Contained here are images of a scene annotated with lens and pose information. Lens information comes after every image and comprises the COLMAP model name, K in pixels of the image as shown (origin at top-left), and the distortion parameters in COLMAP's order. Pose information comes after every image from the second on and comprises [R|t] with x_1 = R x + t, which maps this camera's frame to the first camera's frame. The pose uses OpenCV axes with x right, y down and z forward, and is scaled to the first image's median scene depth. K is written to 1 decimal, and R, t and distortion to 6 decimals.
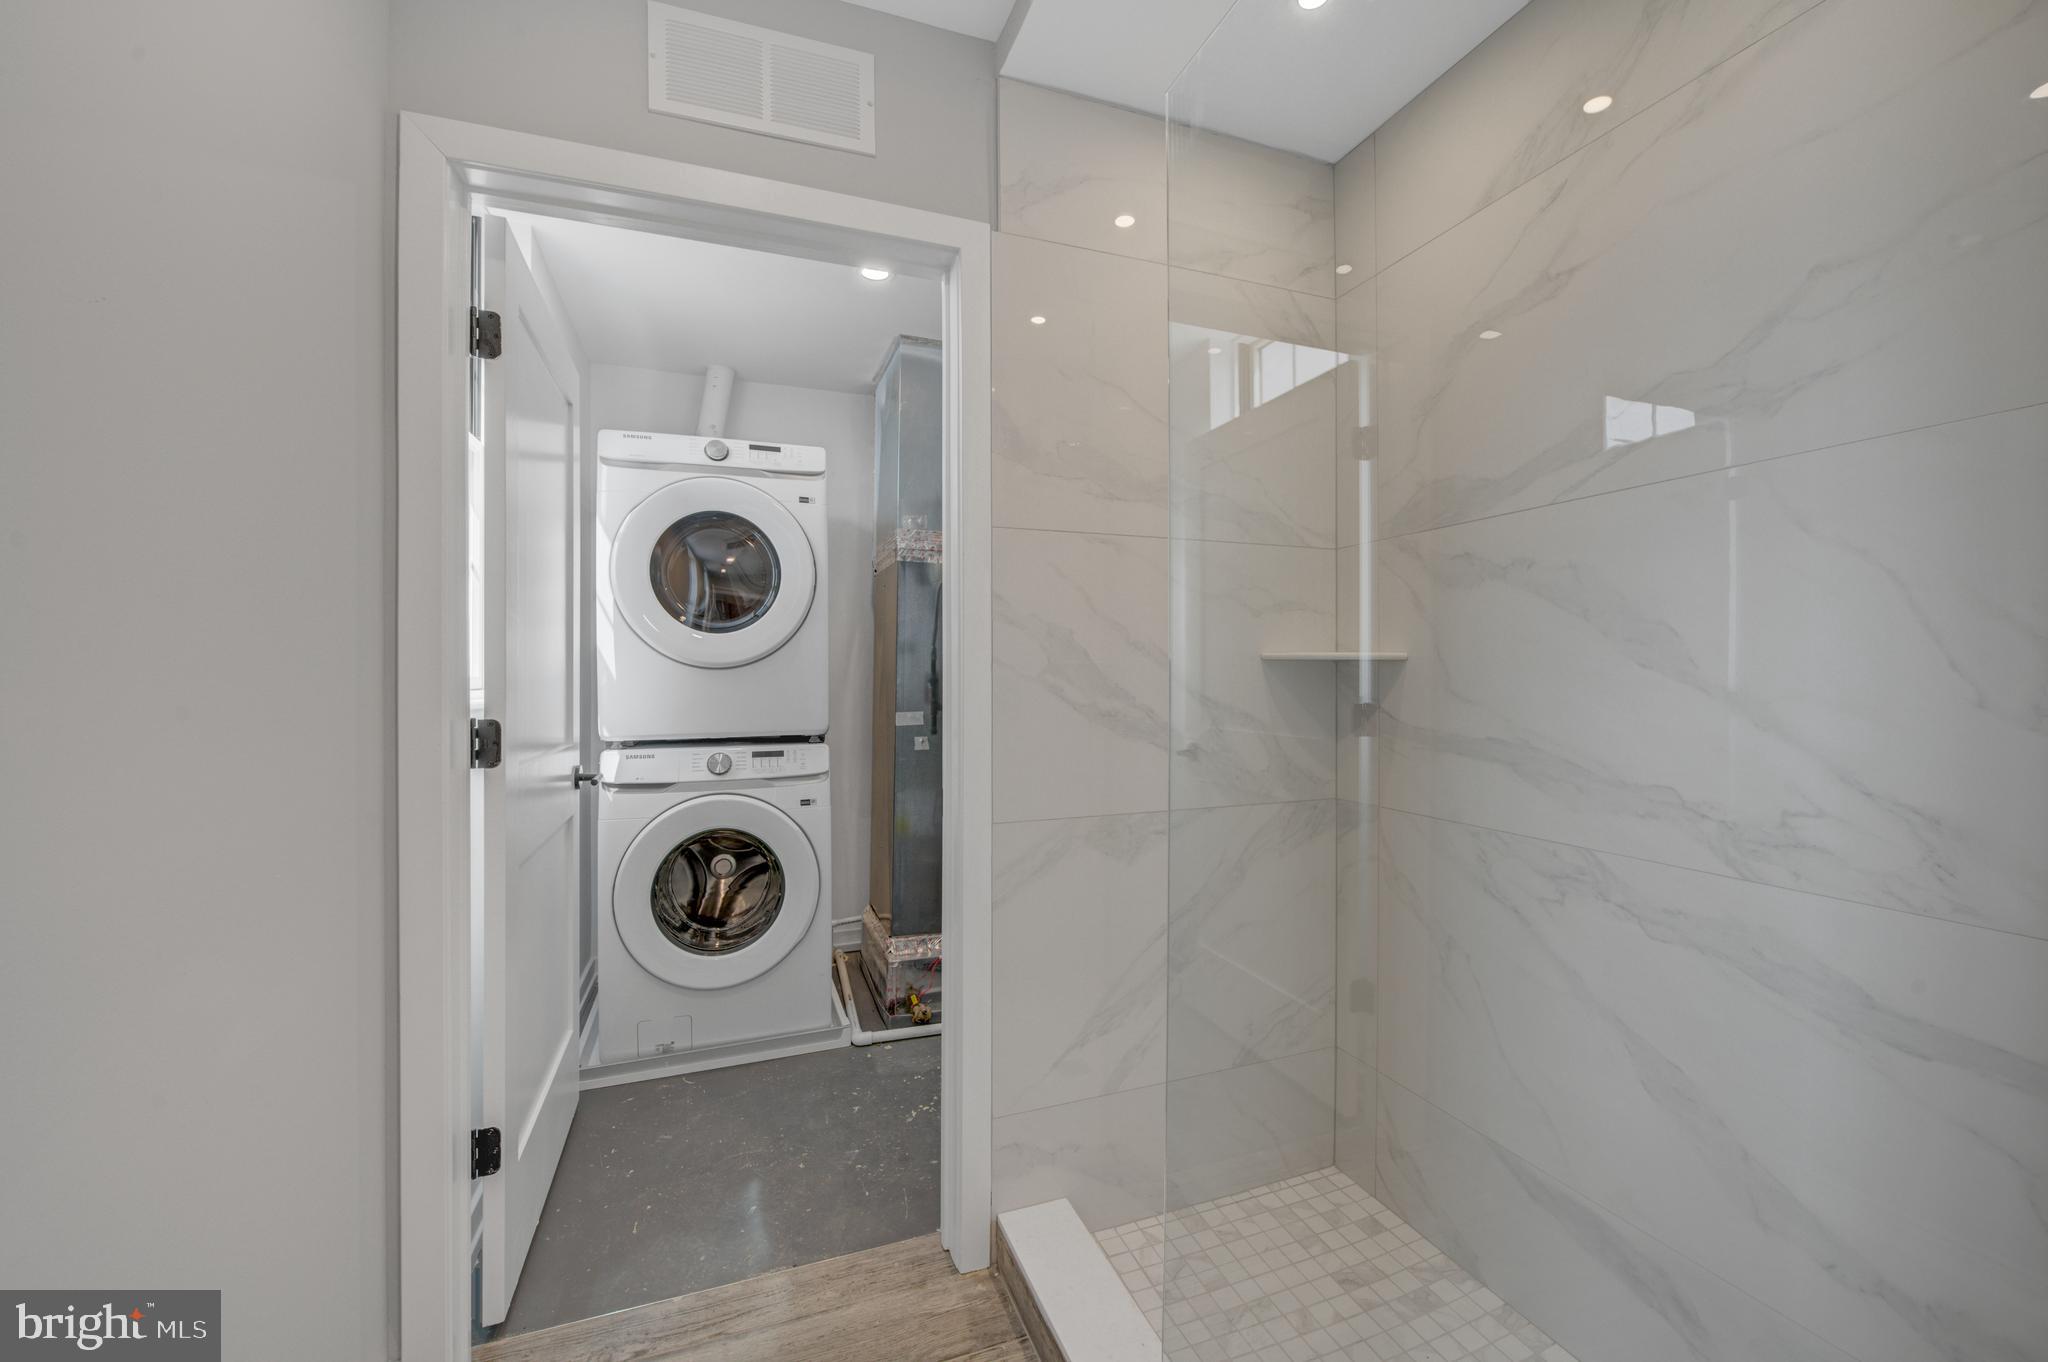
lens RADIAL K [[817.9, 0, 1059.8], [0, 817.9, 653.8], [0, 0, 1]] dist [-0.005026, -0.001145]
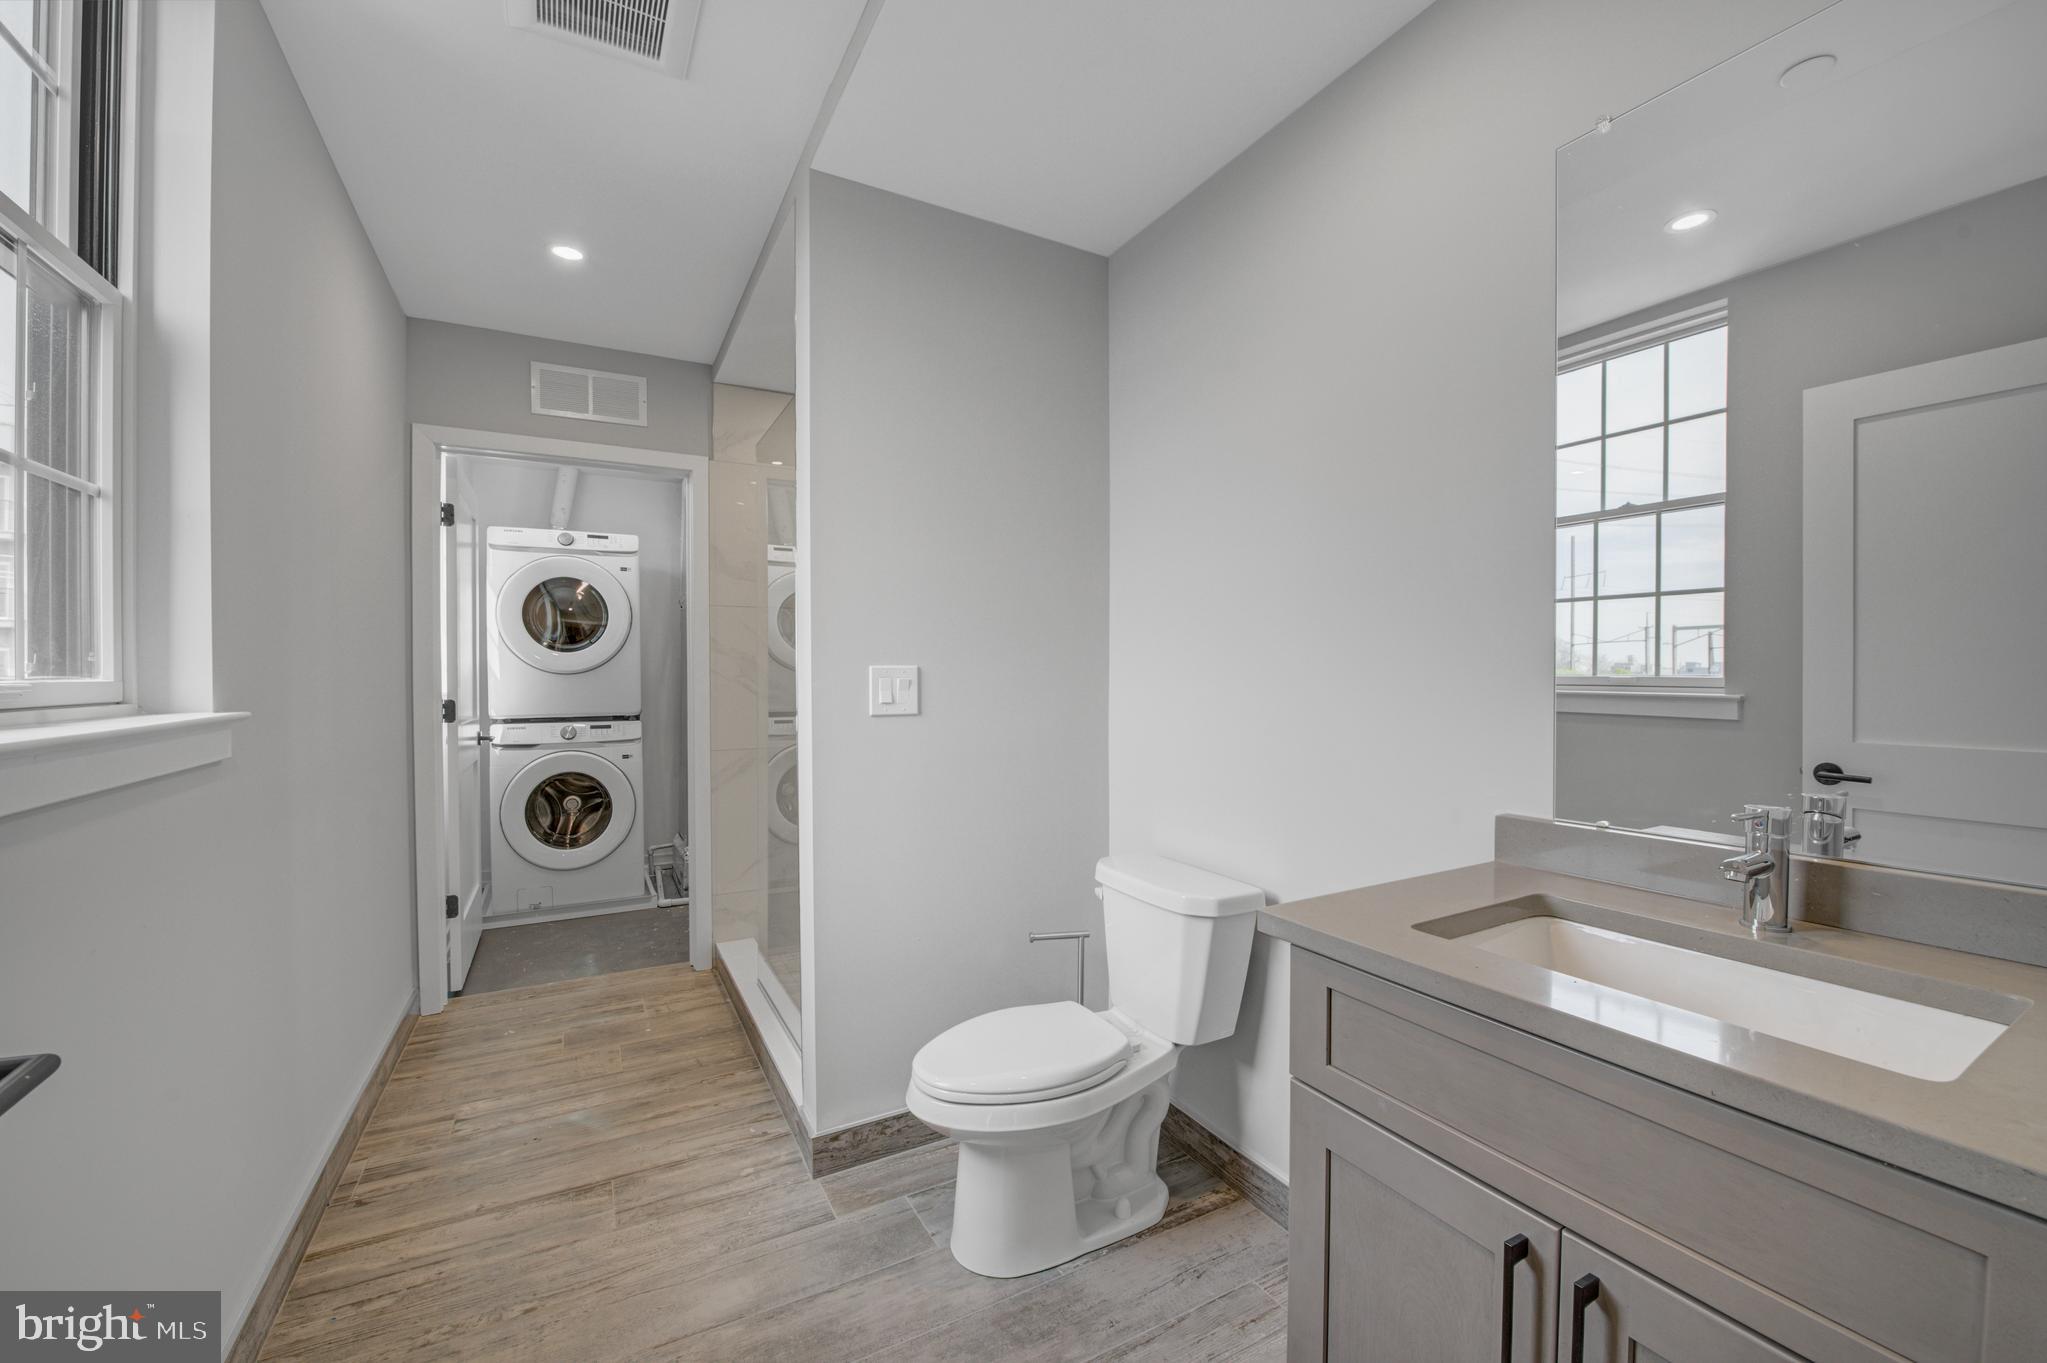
lens RADIAL K [[806.8, 0, 1044.9], [0, 806.8, 675.0], [0, 0, 1]] dist [-0.017278, -0.000139]
pose [[0.989940, 0.002947, 0.141459, 0.297904], [-0.006823, 0.999614, 0.026922, -0.029259], [-0.141325, -0.027616, 0.989578, -0.715062]]
